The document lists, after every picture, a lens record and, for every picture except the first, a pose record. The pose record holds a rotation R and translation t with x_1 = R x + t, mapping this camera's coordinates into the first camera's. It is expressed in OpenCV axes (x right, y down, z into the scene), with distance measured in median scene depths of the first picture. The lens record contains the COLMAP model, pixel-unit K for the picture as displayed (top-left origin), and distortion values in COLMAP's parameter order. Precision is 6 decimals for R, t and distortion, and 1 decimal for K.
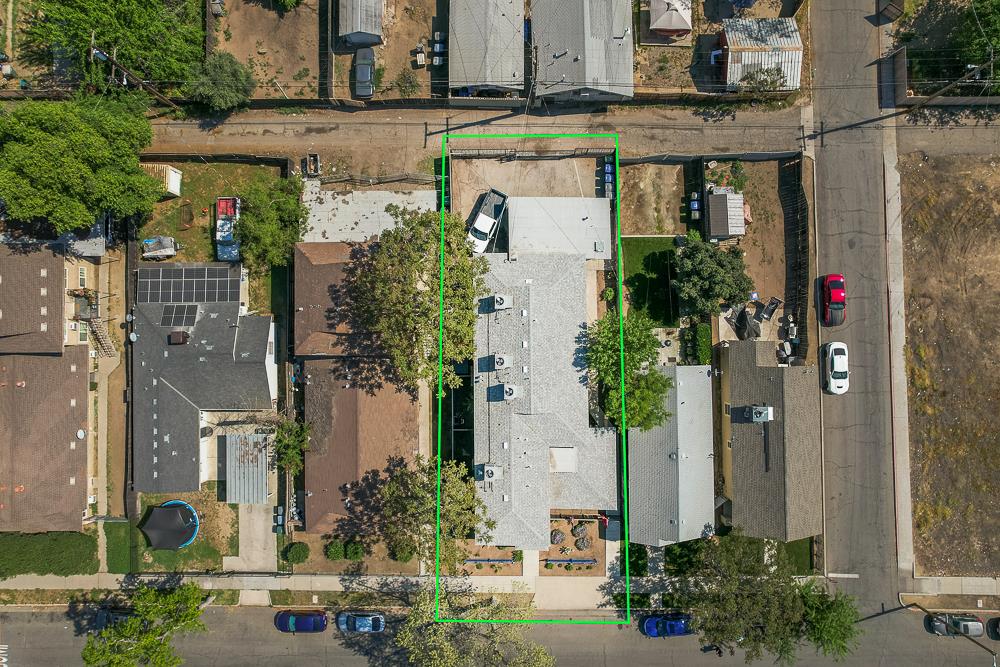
lens RADIAL K [[674.5, 0, 499.8], [0, 674.5, 303.7], [0, 0, 1]] dist [-0.053843, 0.060722]
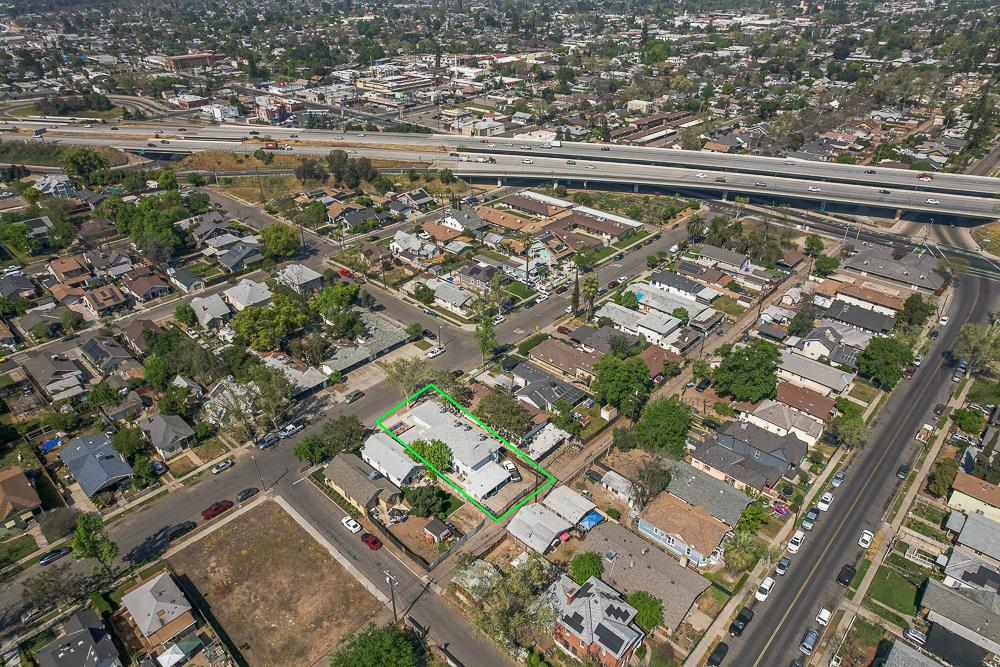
lens RADIAL K [[631.3, 0, 528.7], [0, 631.3, 333.2], [0, 0, 1]] dist [-0.027236, 0.001609]
pose [[-0.670877, 0.388635, -0.631575, 1.161464], [-0.740752, -0.311242, 0.595327, -1.346233], [0.034792, 0.867232, 0.496687, -0.524775]]
